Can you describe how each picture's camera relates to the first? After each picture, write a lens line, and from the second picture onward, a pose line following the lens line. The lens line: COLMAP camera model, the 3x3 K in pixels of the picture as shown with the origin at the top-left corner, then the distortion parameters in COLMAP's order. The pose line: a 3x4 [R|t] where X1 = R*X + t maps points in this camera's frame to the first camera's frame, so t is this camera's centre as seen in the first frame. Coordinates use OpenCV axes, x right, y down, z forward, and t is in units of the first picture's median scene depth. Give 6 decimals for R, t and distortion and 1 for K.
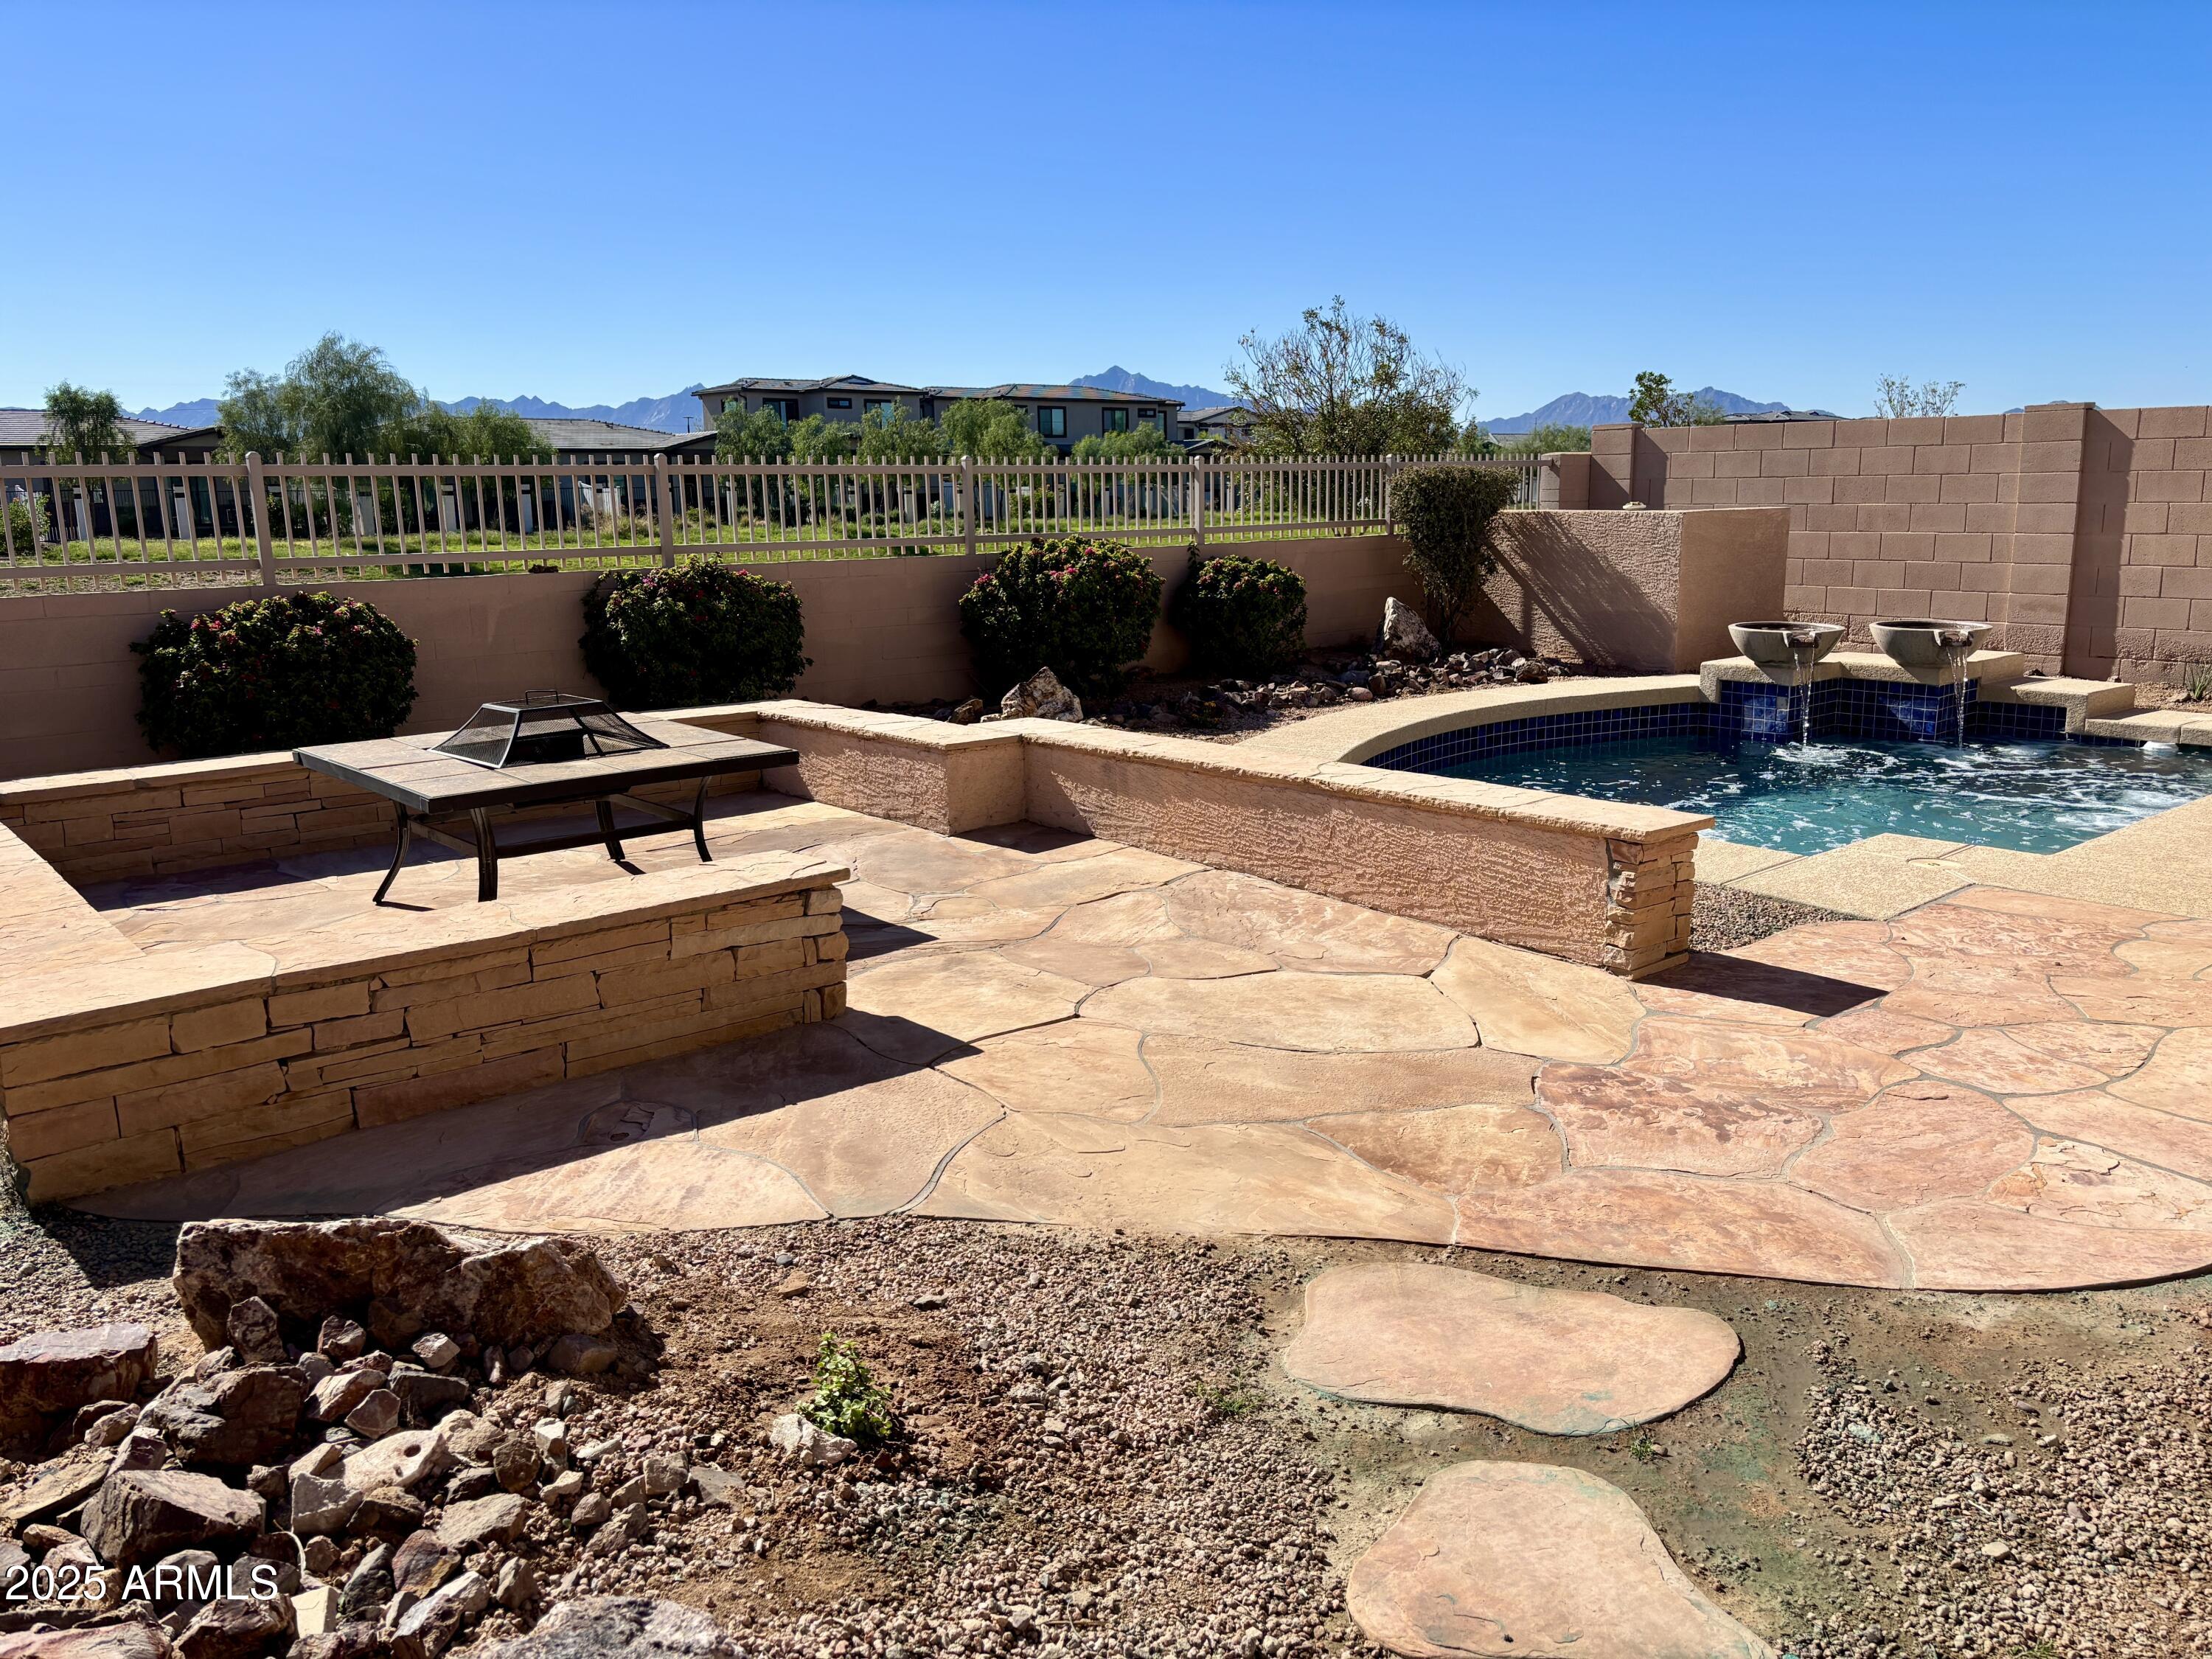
lens RADIAL K [[1668.3, 0, 1103.8], [0, 1668.3, 844.4], [0, 0, 1]] dist [0.046085, -0.048203]
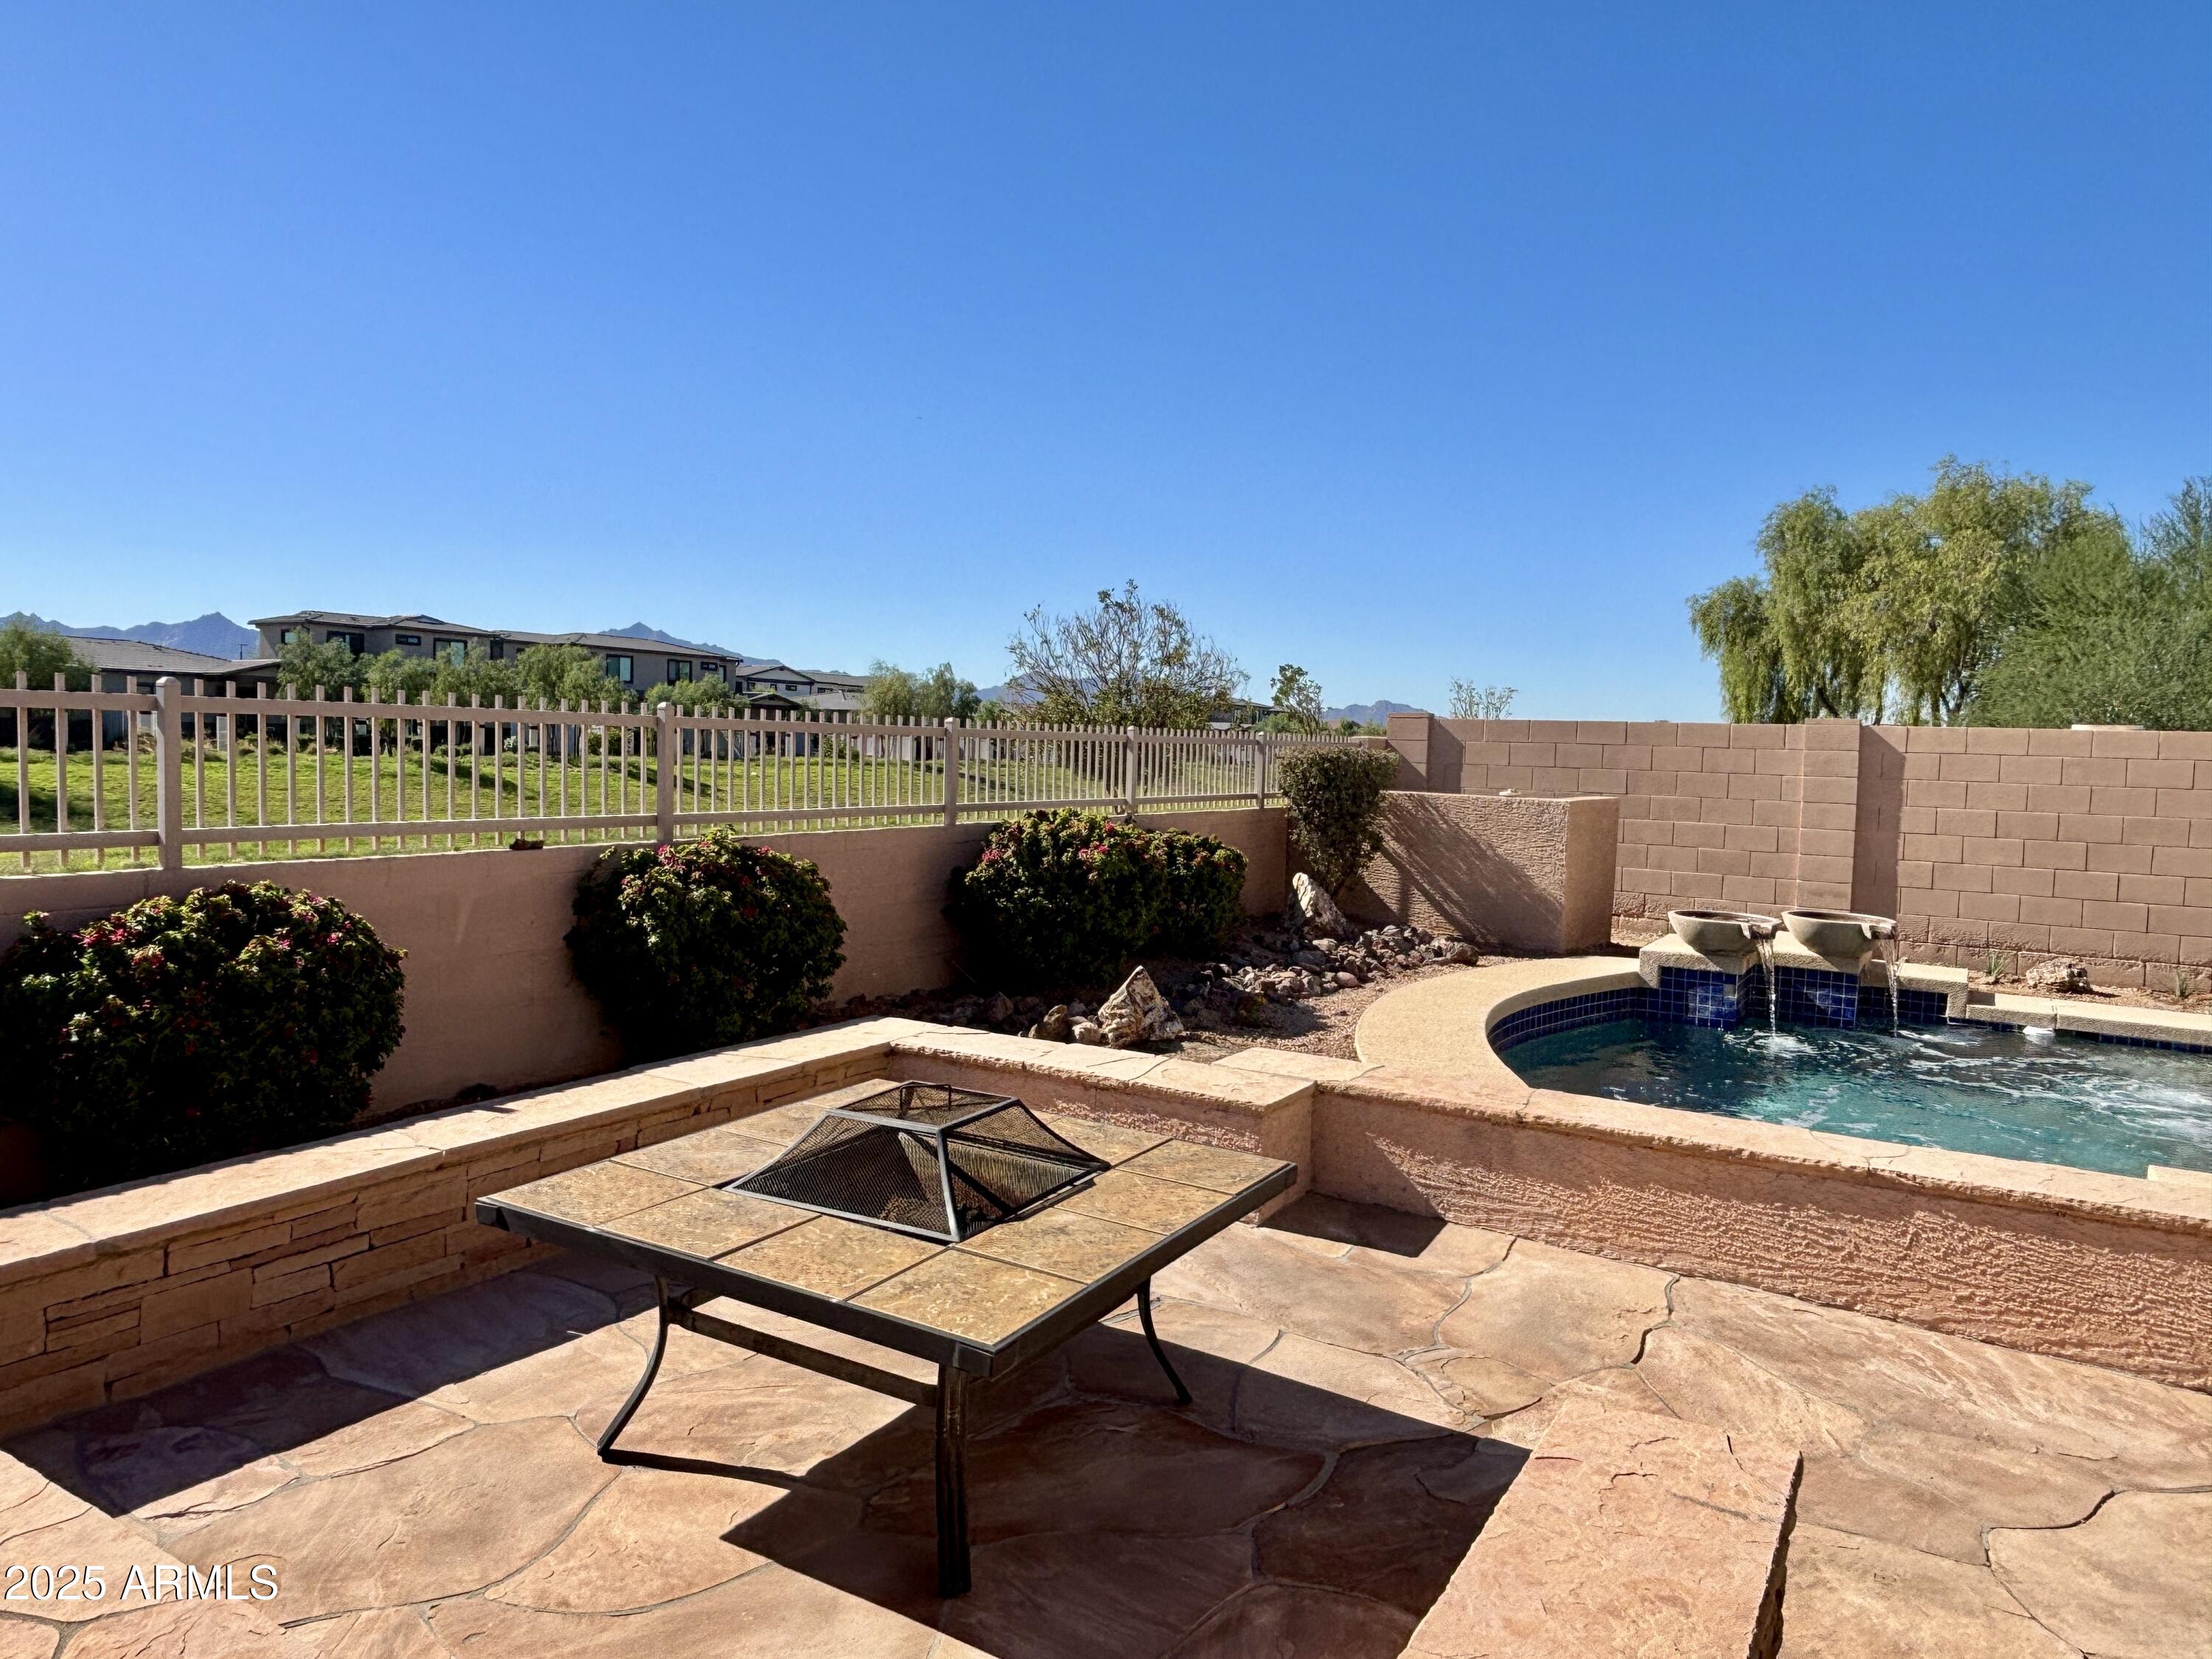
lens RADIAL K [[1466.0, 0, 1101.3], [0, 1466.0, 813.2], [0, 0, 1]] dist [0.013728, -0.018519]
pose [[0.952024, 0.028778, 0.304666, -0.245935], [0.020010, 0.987584, -0.155811, -0.058698], [-0.305367, 0.154432, 0.939628, 0.247795]]
